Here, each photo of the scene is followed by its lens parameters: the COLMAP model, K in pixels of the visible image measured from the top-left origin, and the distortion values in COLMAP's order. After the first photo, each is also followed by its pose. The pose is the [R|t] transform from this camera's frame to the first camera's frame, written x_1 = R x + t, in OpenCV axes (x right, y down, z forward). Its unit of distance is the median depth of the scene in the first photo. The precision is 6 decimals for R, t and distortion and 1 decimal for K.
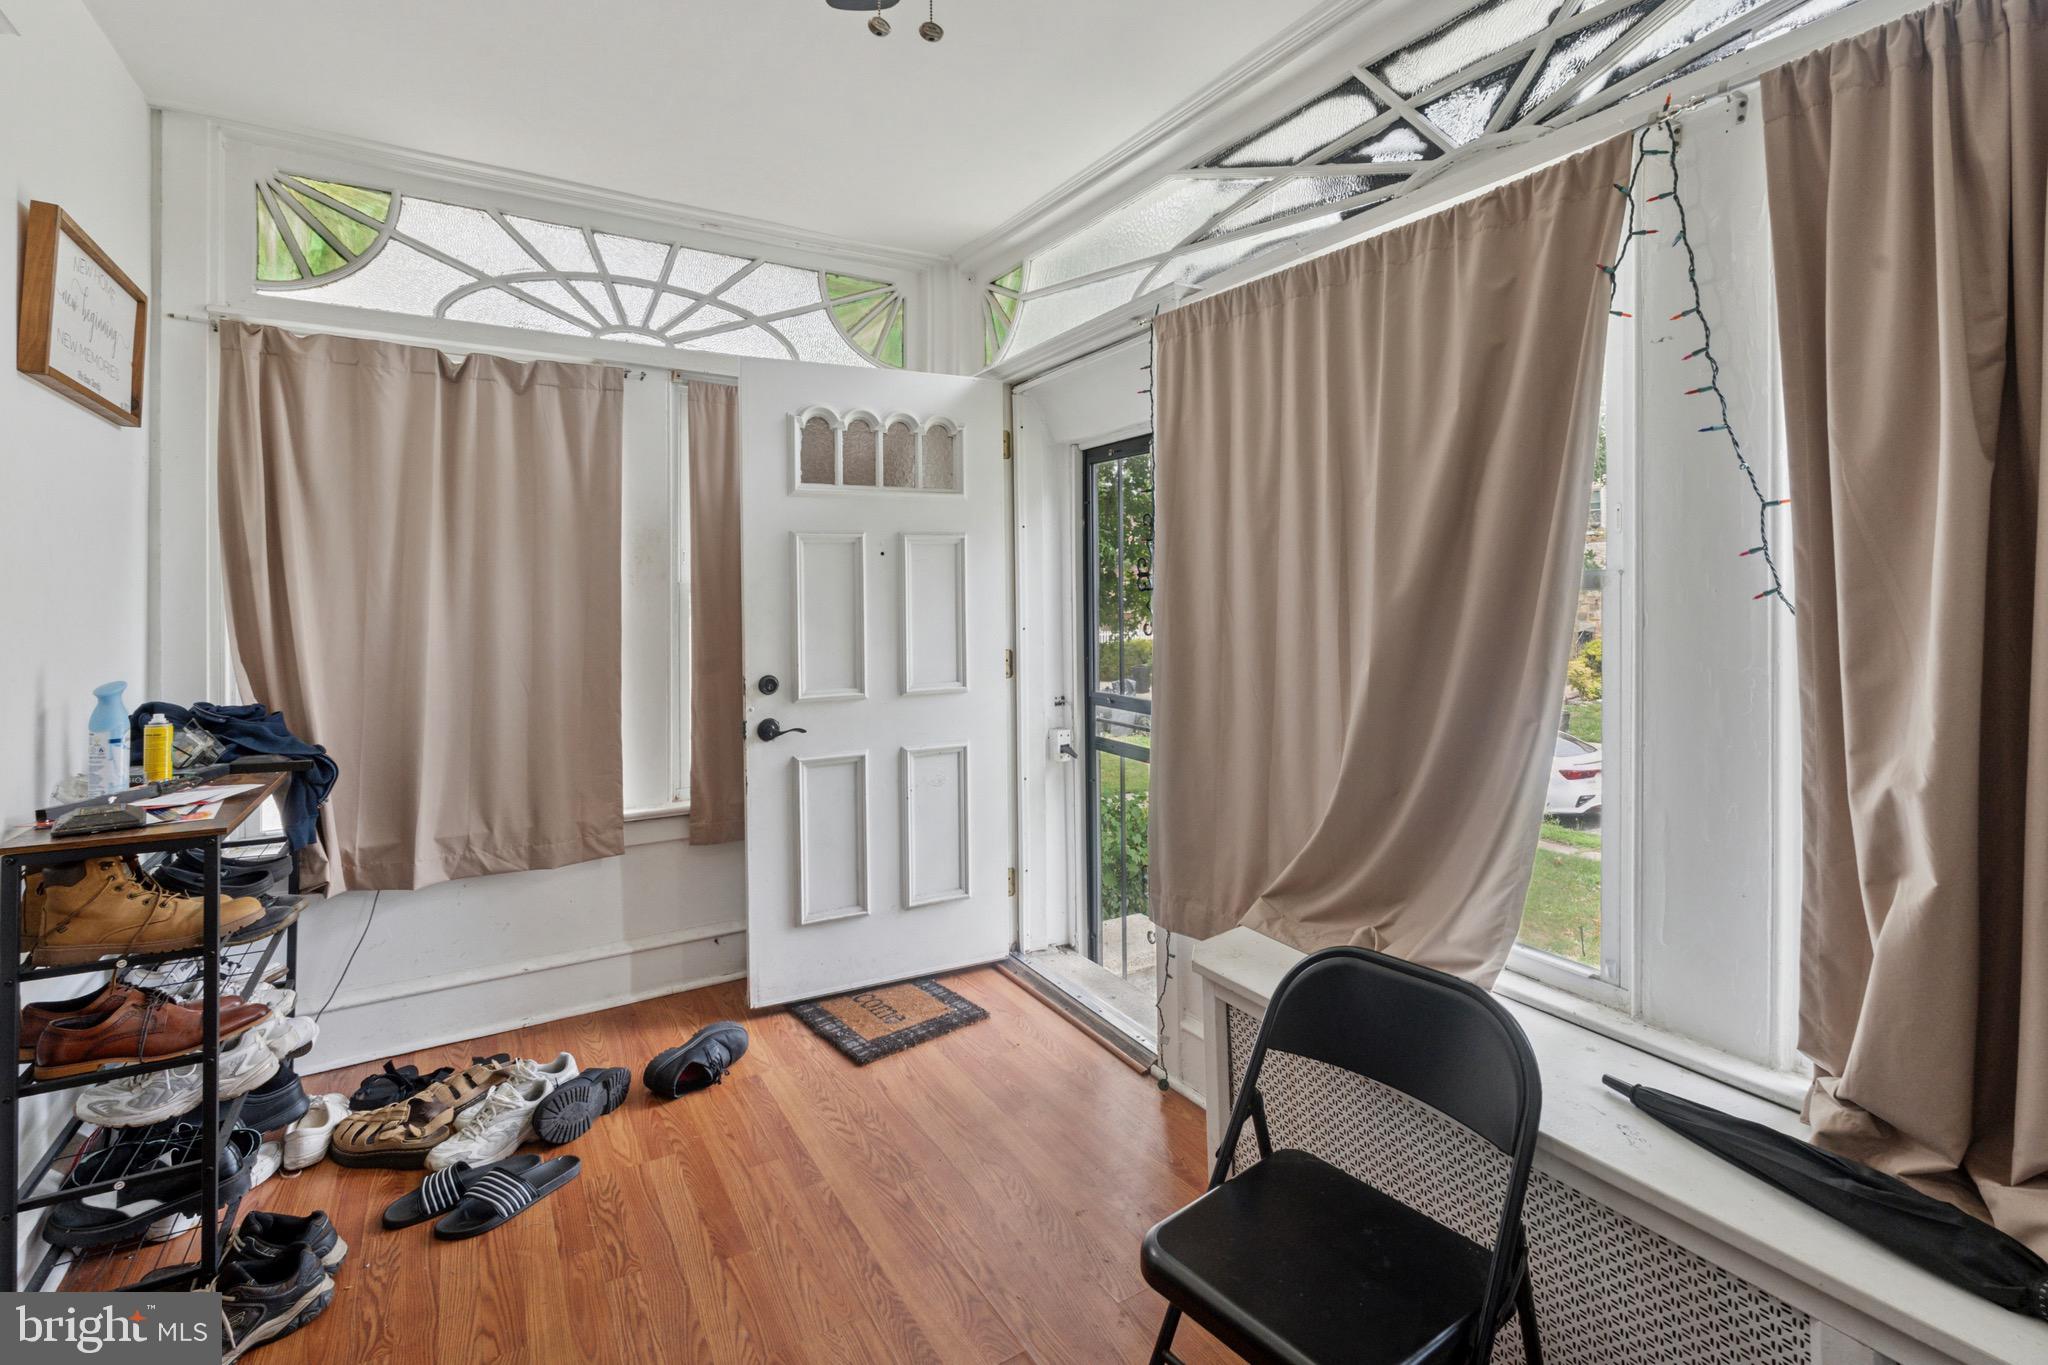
lens RADIAL K [[923.4, 0, 998.6], [0, 923.4, 588.5], [0, 0, 1]] dist [0.000447, 0.000509]
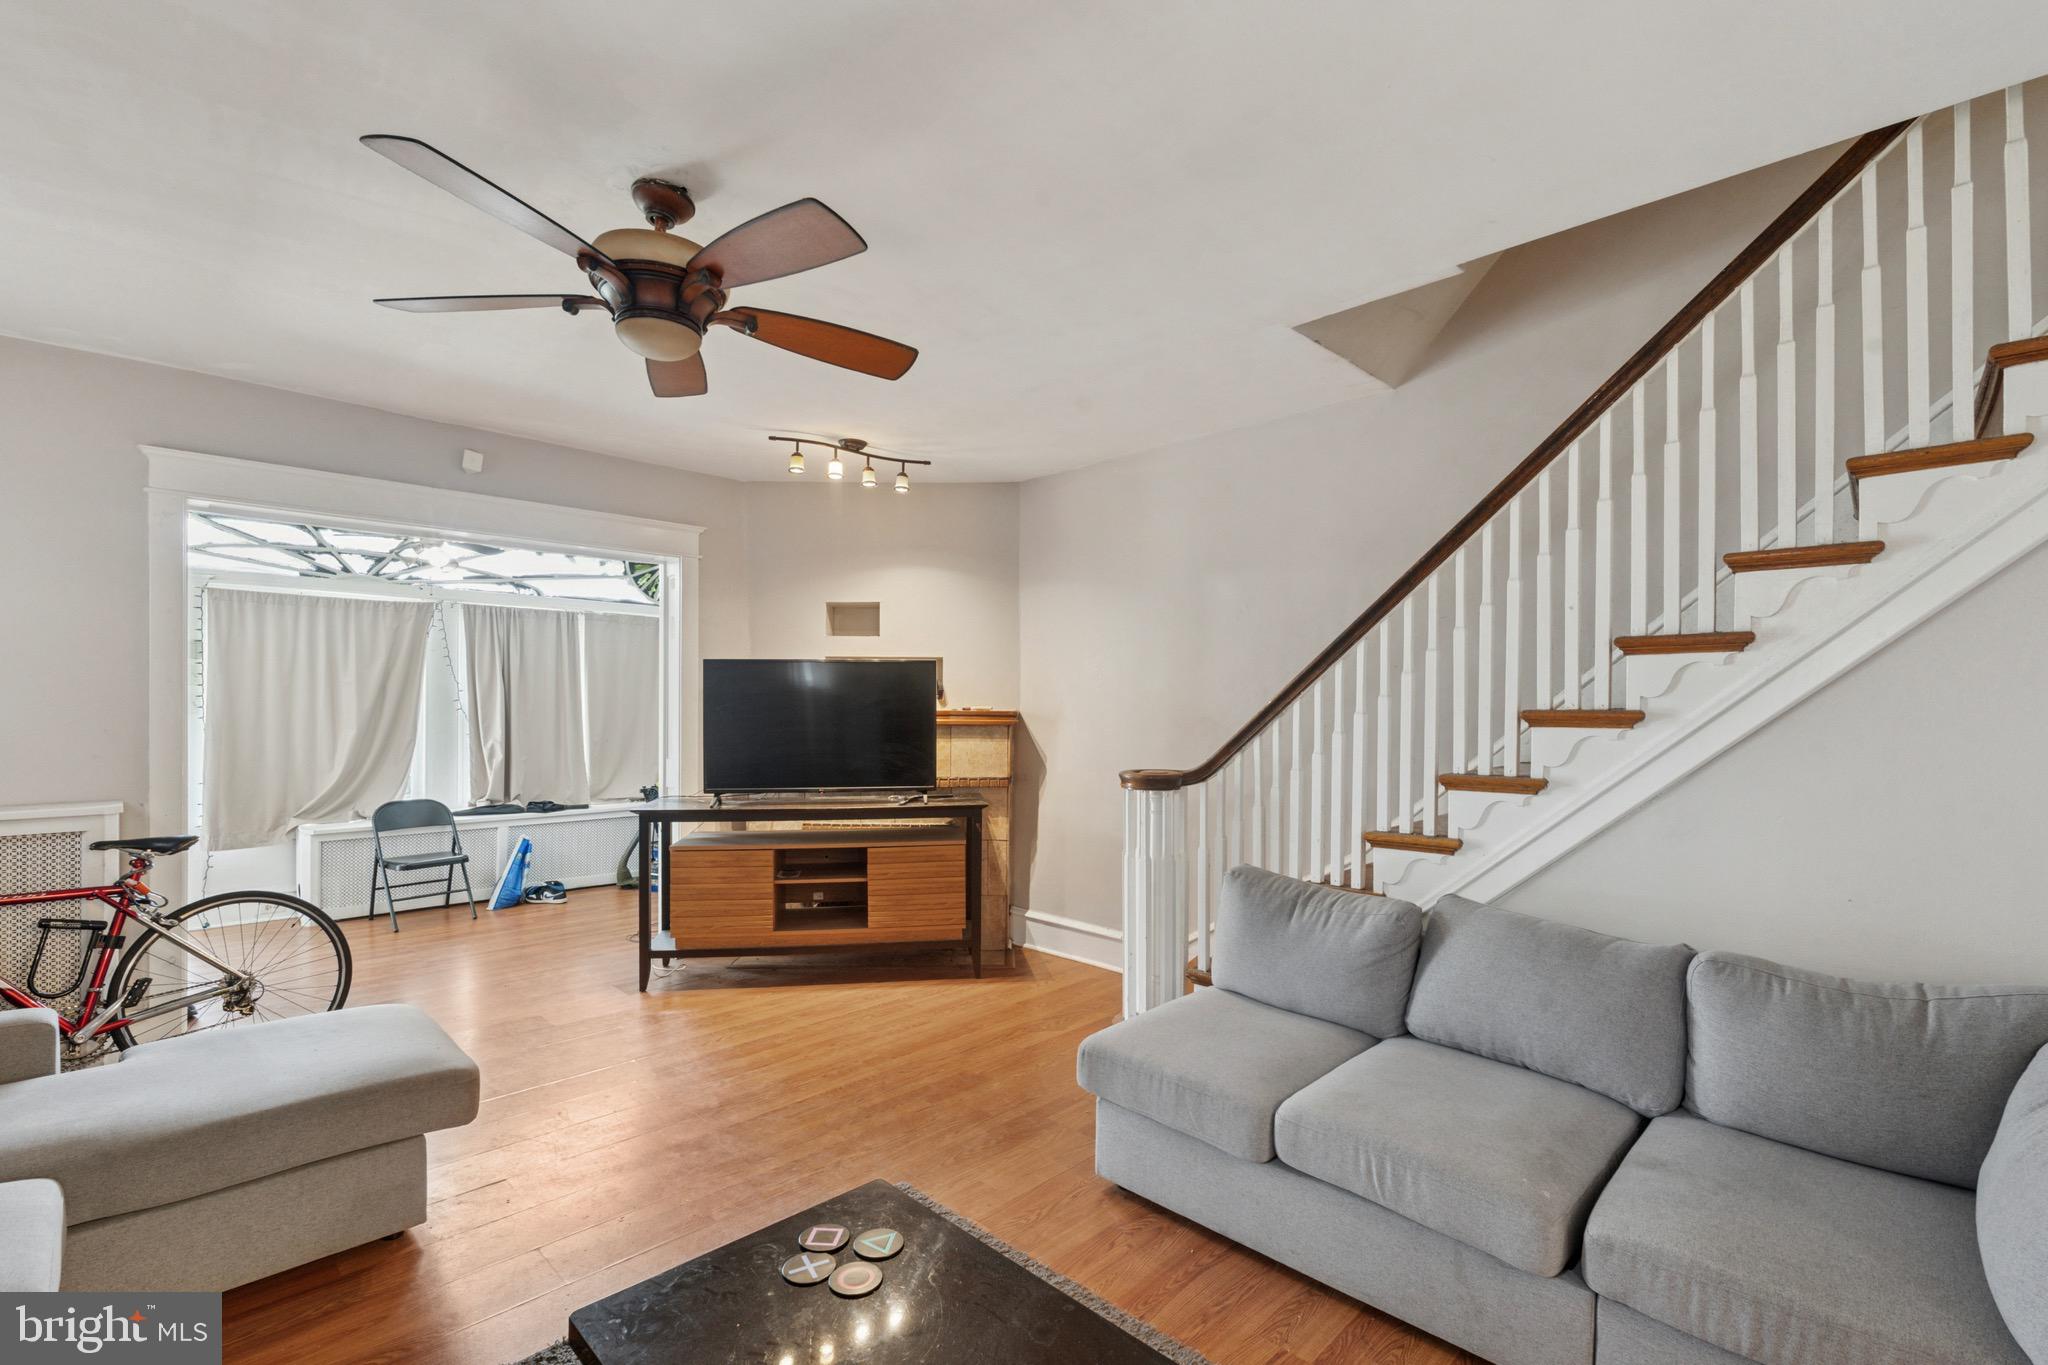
lens RADIAL K [[923.4, 0, 1020.5], [0, 923.4, 683.2], [0, 0, 1]] dist [0.000447, 0.000509]
pose [[-0.226288, 0.000913, 0.974060, -3.152263], [-0.002631, 0.999995, -0.001549, -0.091192], [-0.974057, -0.002913, -0.226284, -0.529288]]
